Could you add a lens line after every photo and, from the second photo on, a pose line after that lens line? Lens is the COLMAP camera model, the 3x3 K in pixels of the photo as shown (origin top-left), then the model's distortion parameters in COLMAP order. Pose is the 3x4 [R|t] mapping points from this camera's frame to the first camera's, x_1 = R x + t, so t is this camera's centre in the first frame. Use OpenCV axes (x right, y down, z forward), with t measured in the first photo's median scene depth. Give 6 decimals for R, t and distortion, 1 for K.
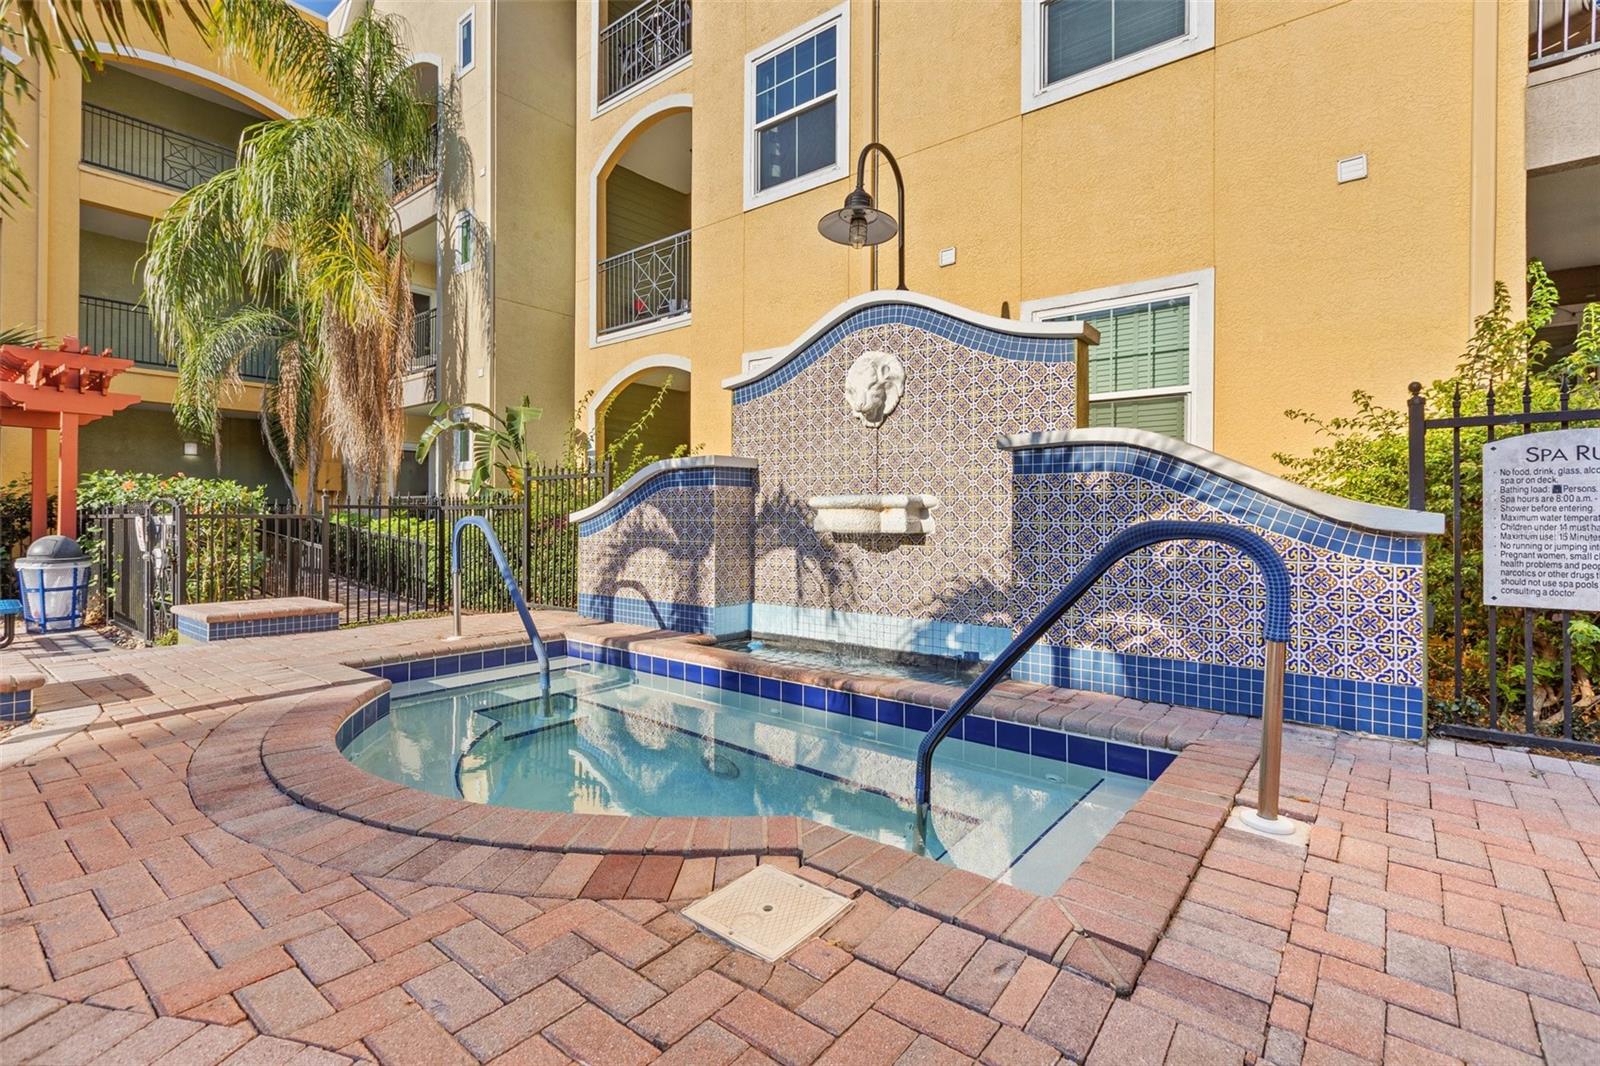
lens RADIAL K [[734.9, 0, 800.0], [0, 734.9, 533.0], [0, 0, 1]] dist [-0.000880, -0.000151]
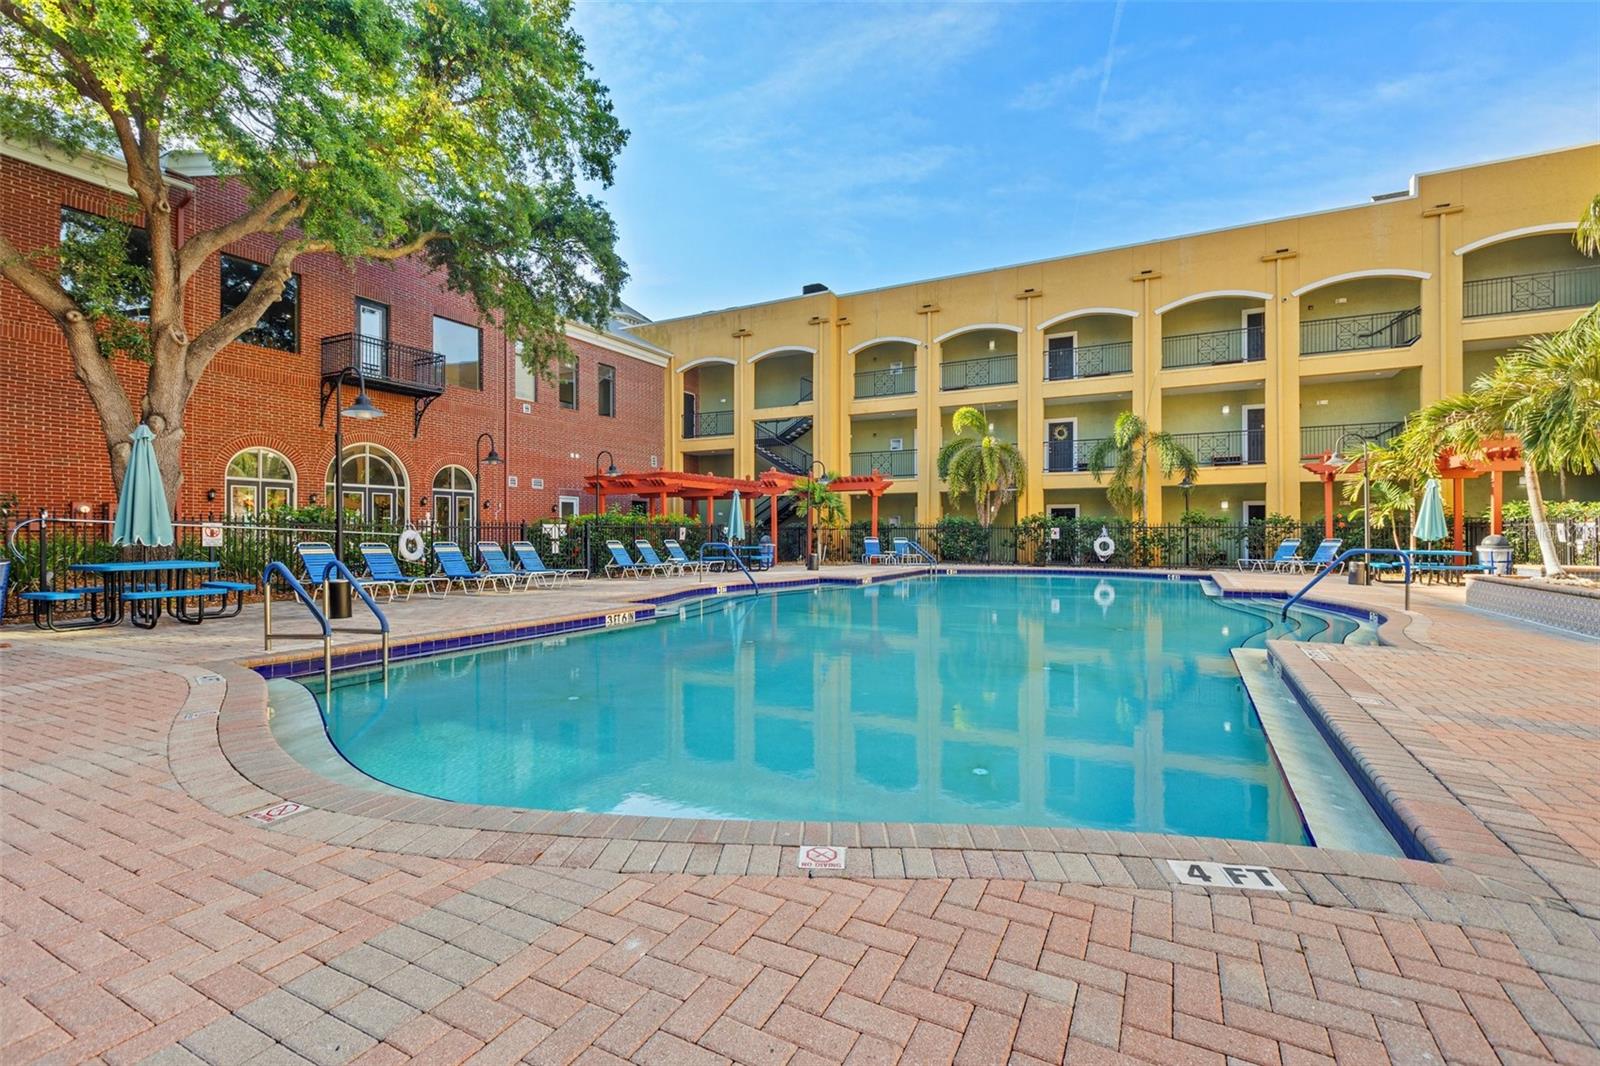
lens RADIAL K [[702.9, 0, 800.0], [0, 702.9, 533.0], [0, 0, 1]] dist [0.003523, 0.000181]
pose [[0.191782, -0.001208, -0.981437, 0.696847], [-0.016321, 0.999857, -0.004420, 0.053366], [0.981302, 0.016865, 0.191734, -1.701939]]
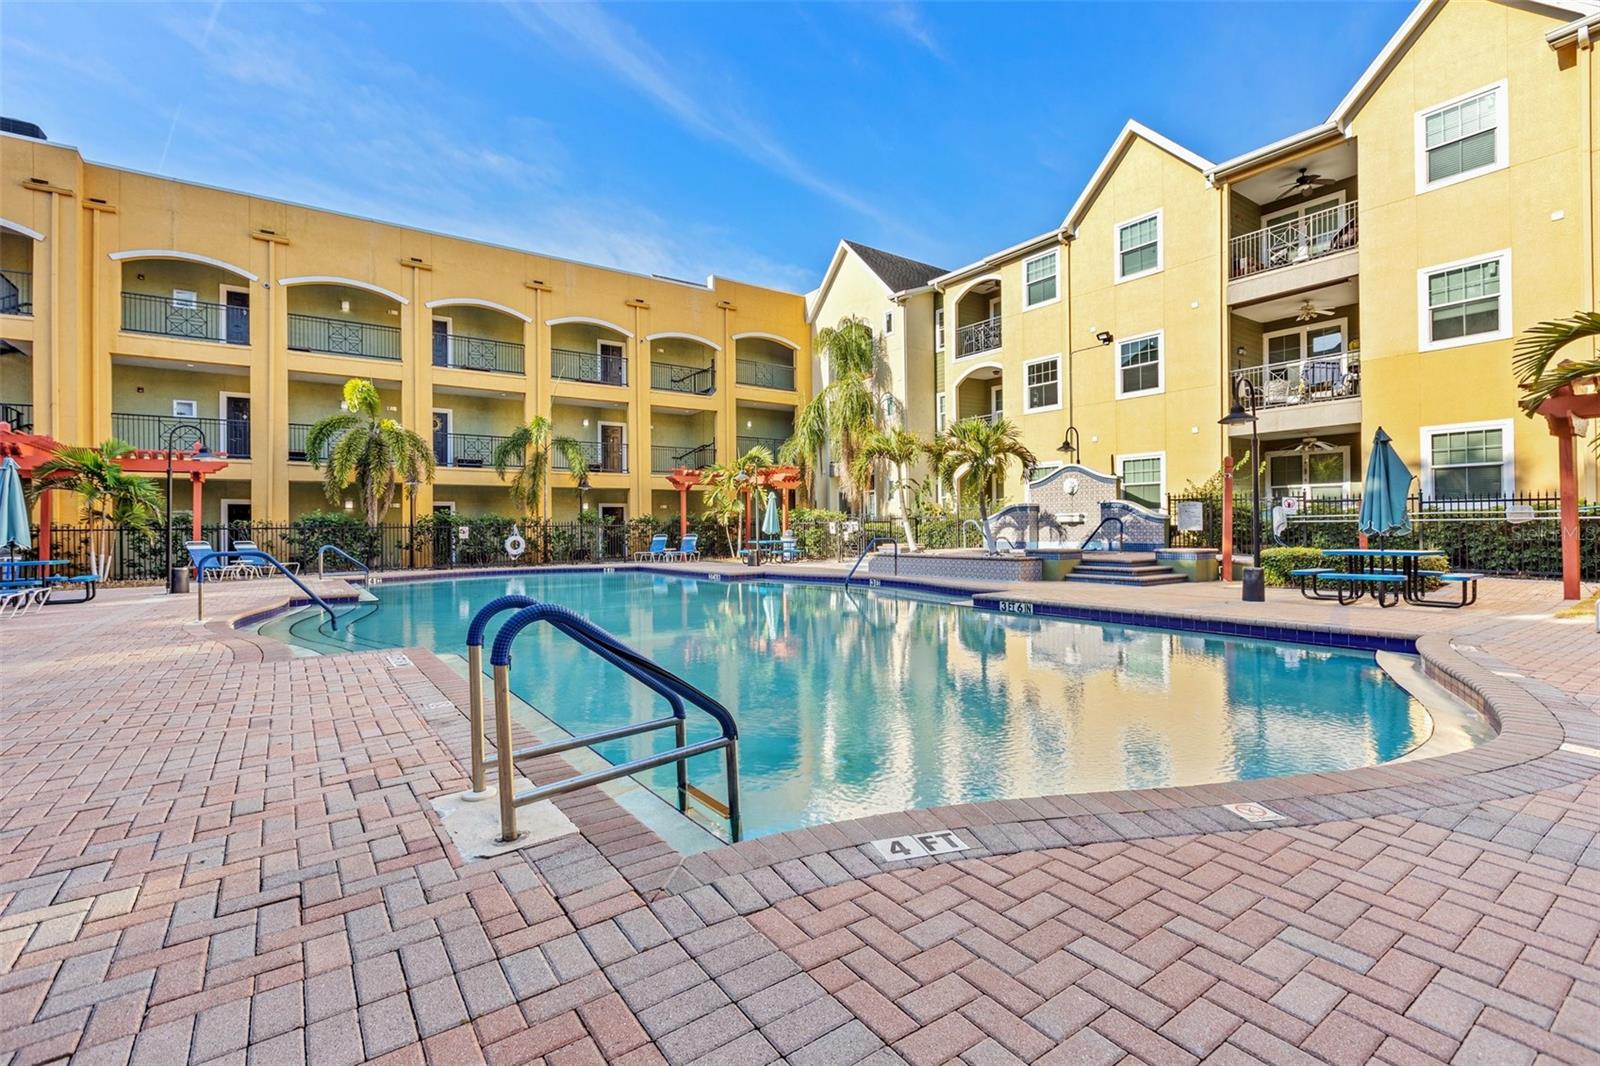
lens RADIAL K [[713.8, 0, 800.0], [0, 713.8, 533.0], [0, 0, 1]] dist [-0.000309, -0.000243]
pose [[0.962132, -0.012445, -0.272299, -0.226091], [0.010111, 0.999899, -0.009975, 0.071529], [0.272395, 0.006844, 0.962161, -2.688101]]
